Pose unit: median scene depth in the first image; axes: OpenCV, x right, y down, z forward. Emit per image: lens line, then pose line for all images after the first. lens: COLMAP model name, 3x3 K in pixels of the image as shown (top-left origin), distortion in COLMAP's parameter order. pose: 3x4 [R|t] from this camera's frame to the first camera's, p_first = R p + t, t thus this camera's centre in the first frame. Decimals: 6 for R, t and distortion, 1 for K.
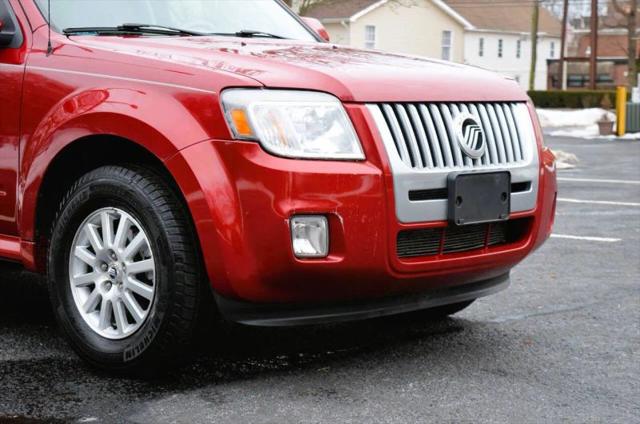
lens RADIAL K [[1316.1, 0, 320.0], [0, 1316.1, 212.0], [0, 0, 1]] dist [0.024365, 0.142339]
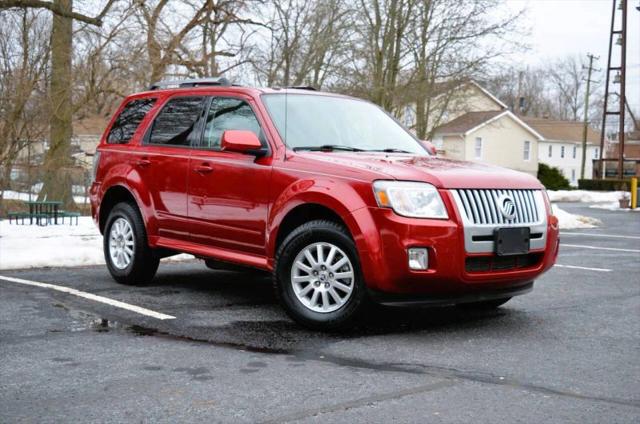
lens RADIAL K [[814.4, 0, 320.0], [0, 814.4, 212.0], [0, 0, 1]] dist [-0.084641, 0.016546]
pose [[0.988047, 0.018033, -0.153095, 0.028241], [-0.025446, 0.998589, -0.046606, 0.008391], [0.152038, 0.049945, 0.987112, -0.161668]]
